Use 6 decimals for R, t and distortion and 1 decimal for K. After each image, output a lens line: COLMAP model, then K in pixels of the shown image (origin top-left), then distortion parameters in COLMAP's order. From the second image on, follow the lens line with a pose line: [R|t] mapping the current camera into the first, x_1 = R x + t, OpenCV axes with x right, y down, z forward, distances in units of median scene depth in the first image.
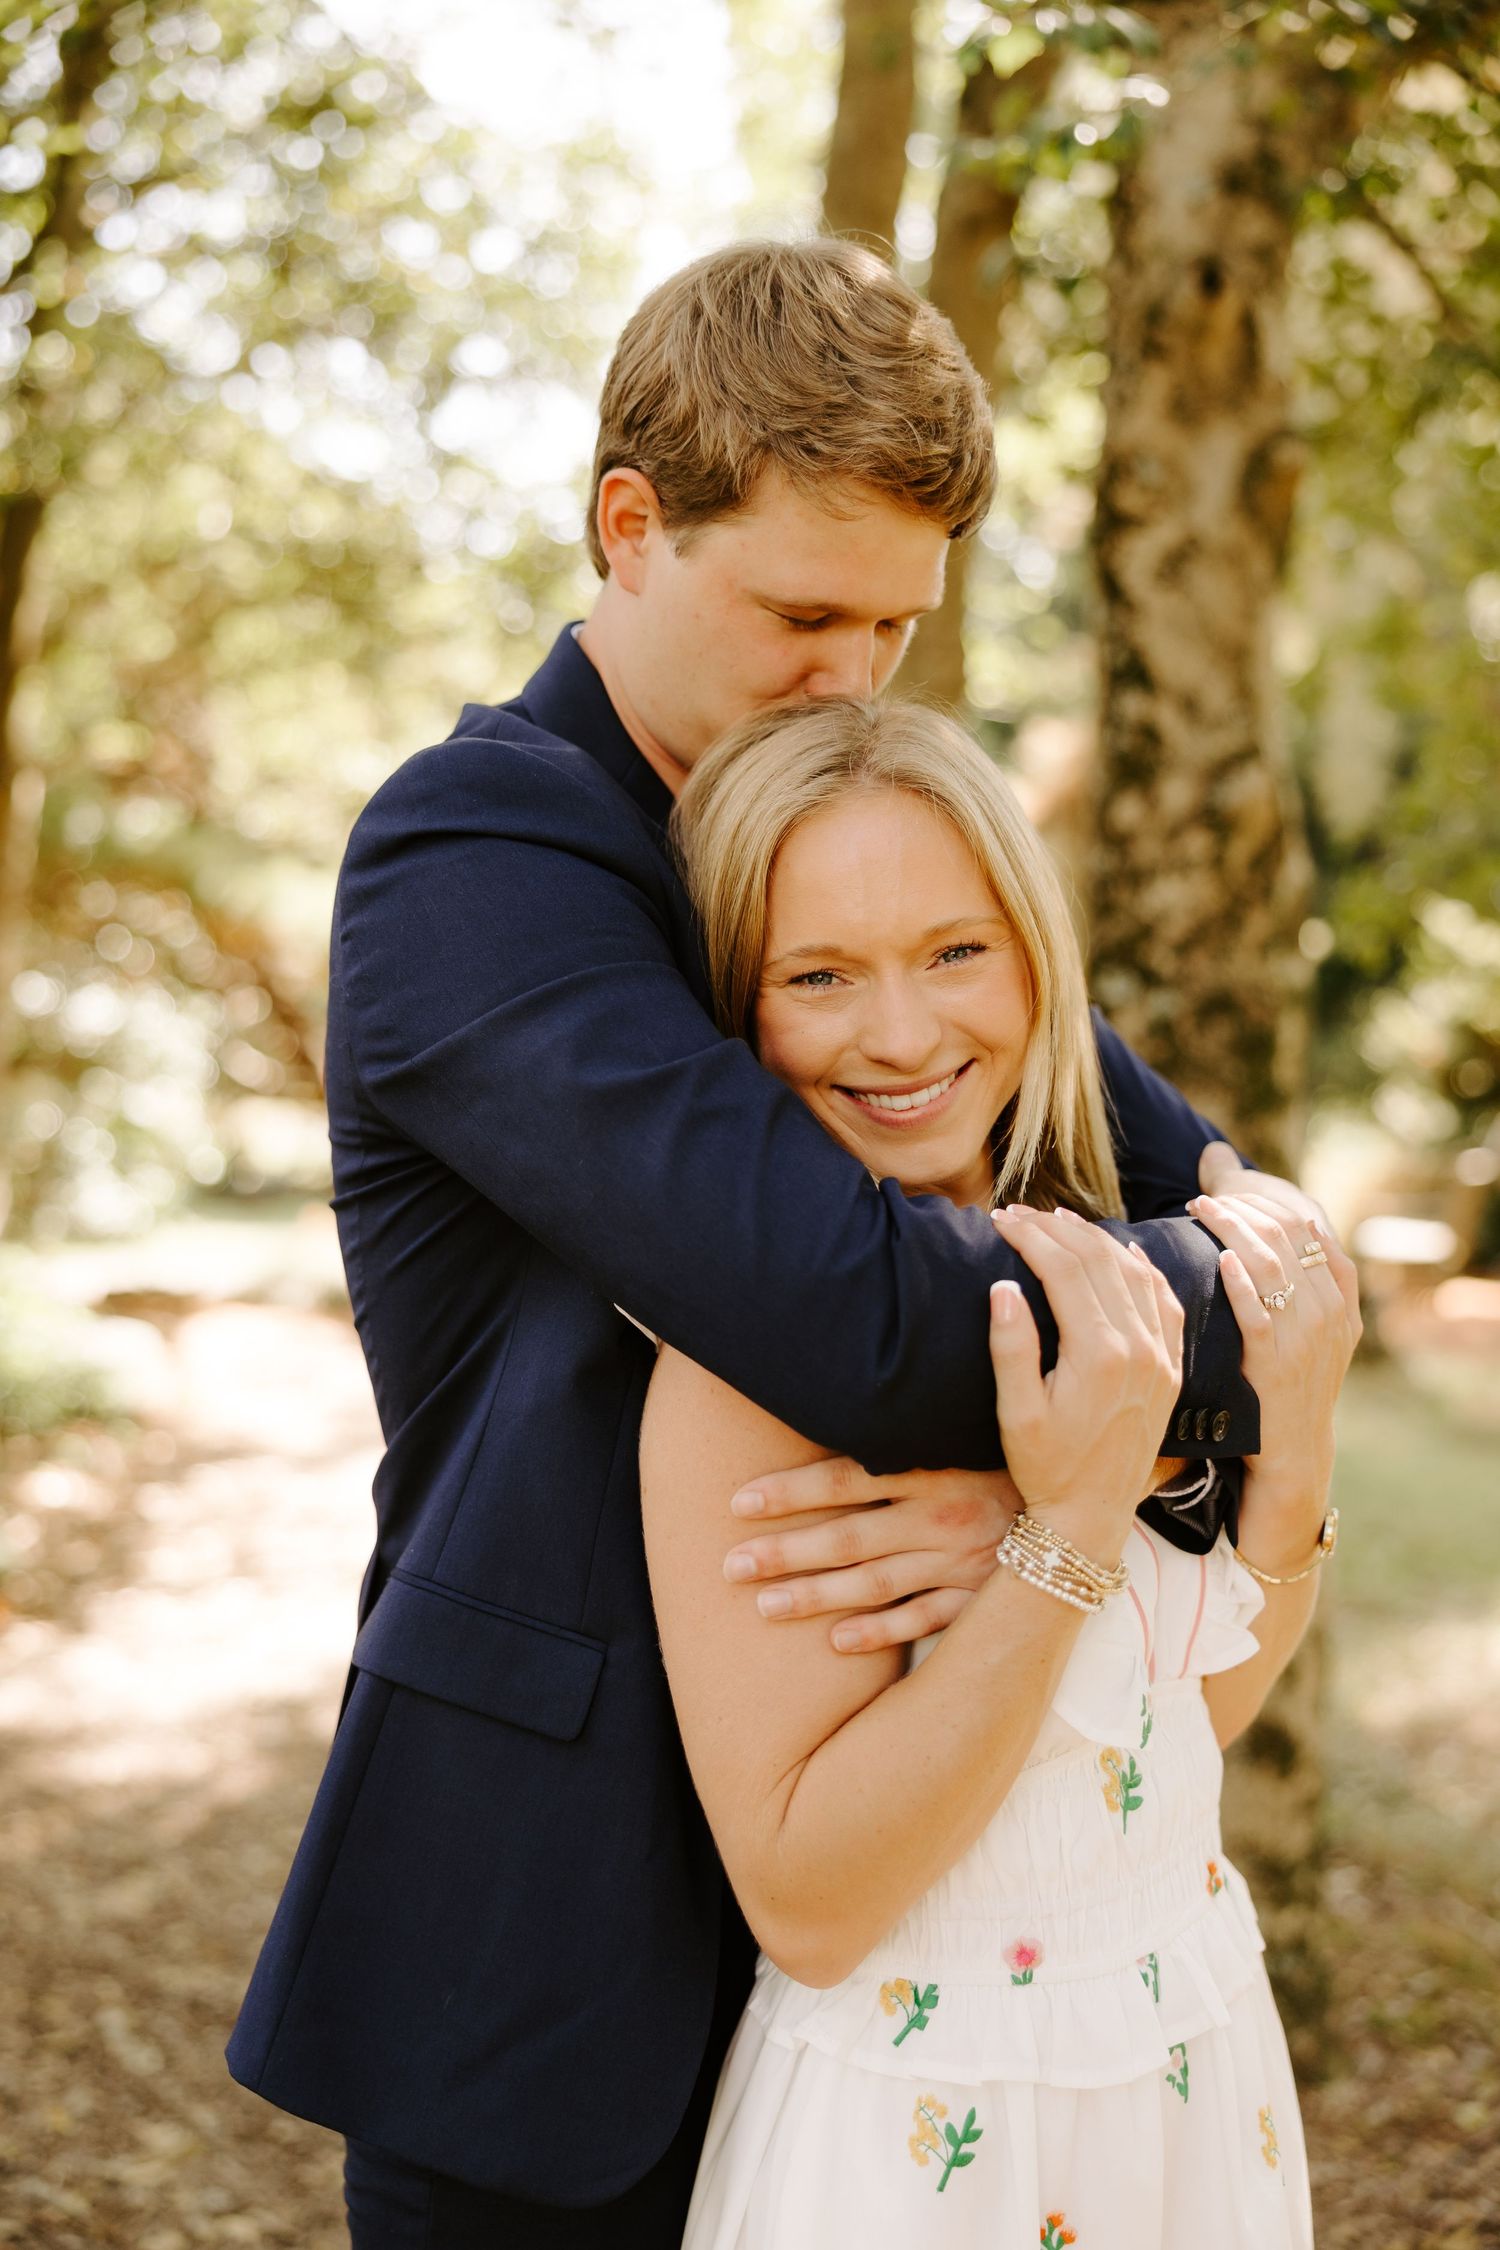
lens RADIAL K [[2630.9, 0, 741.5], [0, 2630.9, 1130.7], [0, 0, 1]] dist [-0.004435, 0.000000]
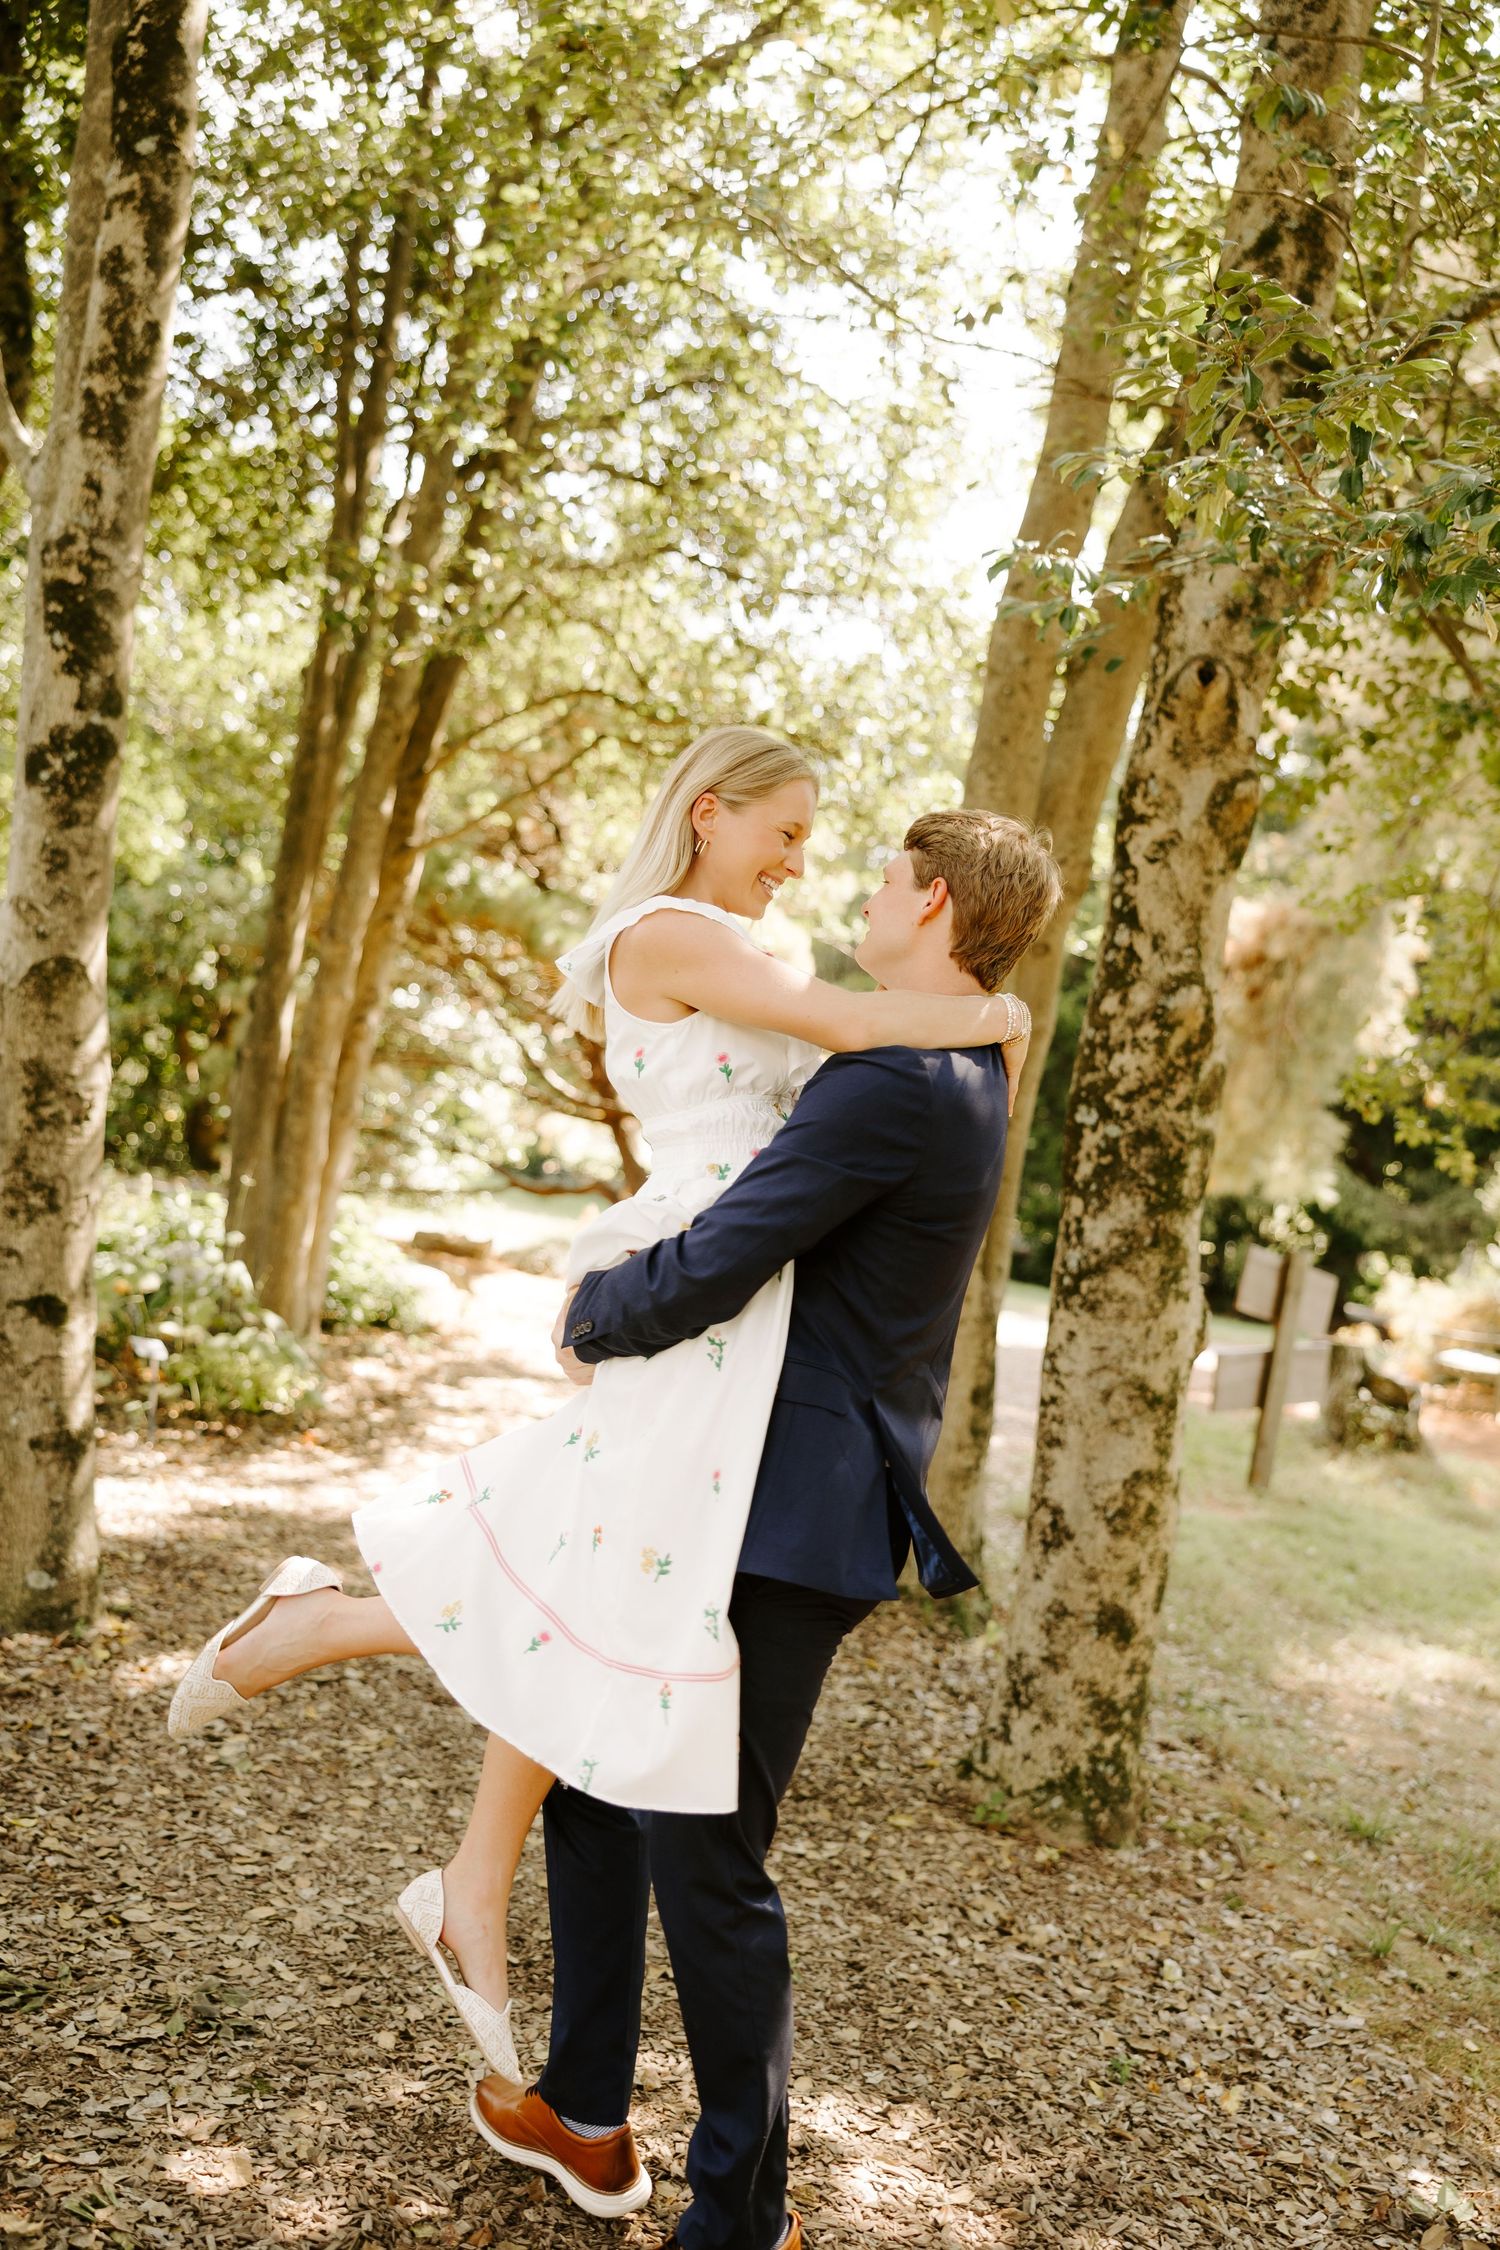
lens RADIAL K [[2297.2, 0, 760.3], [0, 2297.2, 1123.3], [0, 0, 1]] dist [-0.006931, 0.000000]
pose [[0.984256, 0.145450, -0.100418, 0.091412], [-0.147891, 0.988853, -0.017273, 0.000594], [0.096786, 0.031852, 0.994795, -0.351613]]
